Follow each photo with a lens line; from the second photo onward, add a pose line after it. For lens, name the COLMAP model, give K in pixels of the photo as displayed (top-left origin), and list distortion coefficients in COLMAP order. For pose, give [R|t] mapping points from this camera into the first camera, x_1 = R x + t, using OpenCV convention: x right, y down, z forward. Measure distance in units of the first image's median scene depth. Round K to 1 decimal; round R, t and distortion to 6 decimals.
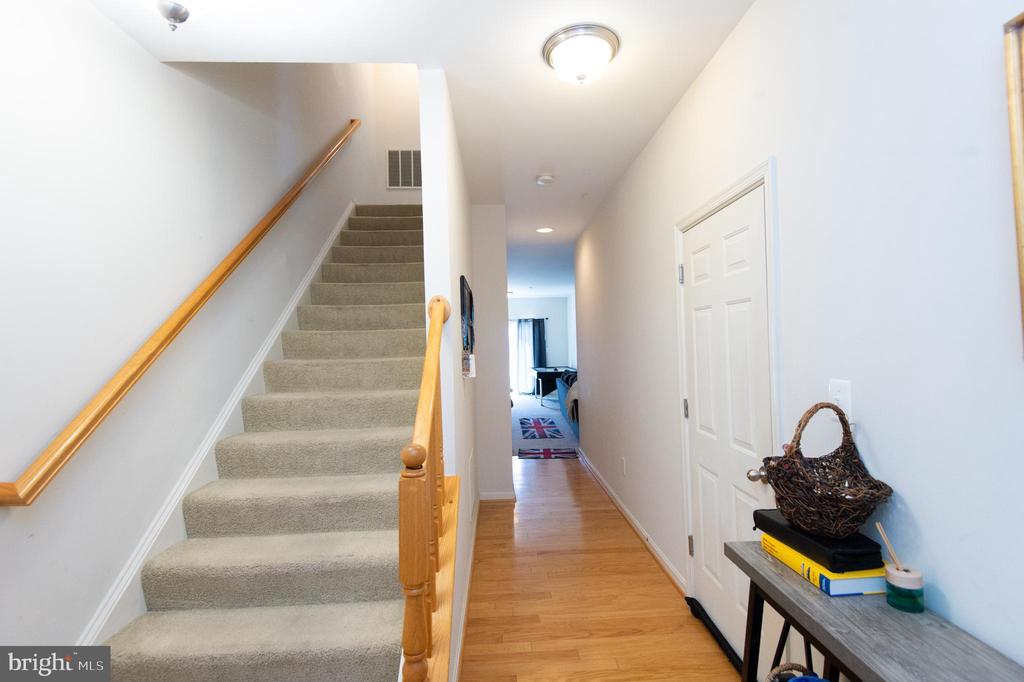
lens RADIAL K [[477.9, 0, 512.0], [0, 477.9, 341.0], [0, 0, 1]] dist [0.030314, -0.019178]
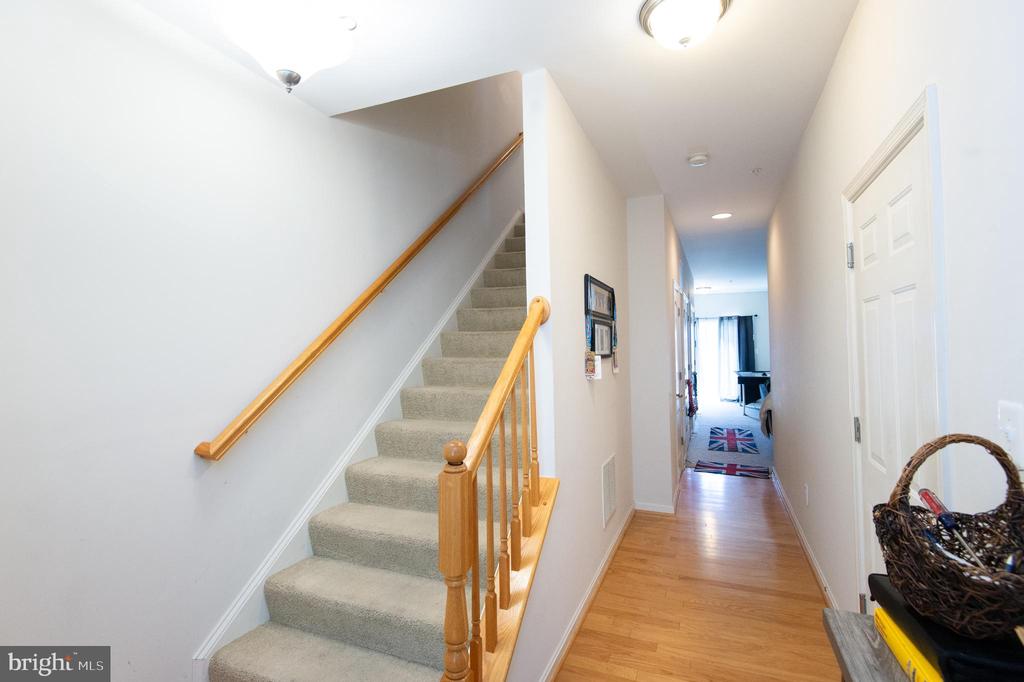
lens RADIAL K [[477.9, 0, 512.0], [0, 477.9, 341.0], [0, 0, 1]] dist [0.030314, -0.019178]
pose [[0.906593, 0.002783, -0.421997, 0.194222], [-0.002624, 0.999996, 0.000958, -0.001619], [0.421998, 0.000239, 0.906597, 0.062667]]
